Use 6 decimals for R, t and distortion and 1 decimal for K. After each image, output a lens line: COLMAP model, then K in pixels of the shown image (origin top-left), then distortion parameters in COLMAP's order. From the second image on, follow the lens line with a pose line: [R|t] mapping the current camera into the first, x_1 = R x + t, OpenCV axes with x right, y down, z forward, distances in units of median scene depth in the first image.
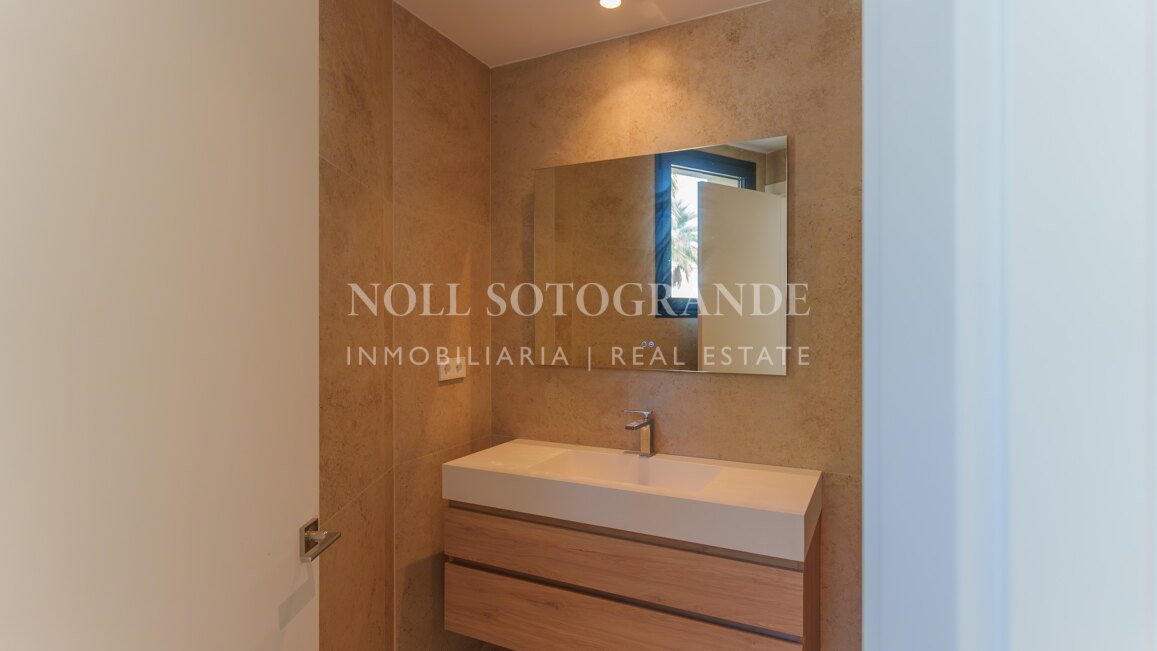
lens RADIAL K [[559.5, 0, 580.8], [0, 559.5, 318.0], [0, 0, 1]] dist [0.002988, 0.000210]
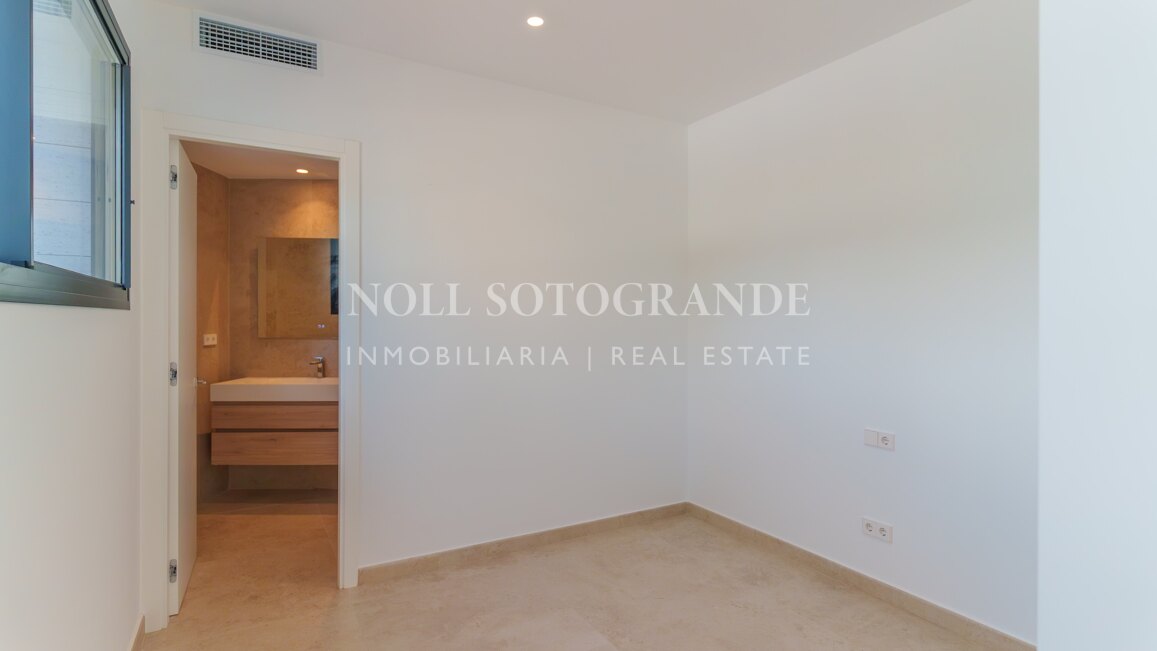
lens RADIAL K [[559.5, 0, 580.8], [0, 559.5, 318.0], [0, 0, 1]] dist [0.002988, 0.000210]
pose [[0.869718, 0.001628, 0.493546, -0.069349], [-0.000638, 0.999997, -0.002175, 0.019026], [-0.493549, 0.001576, 0.869717, -1.262691]]
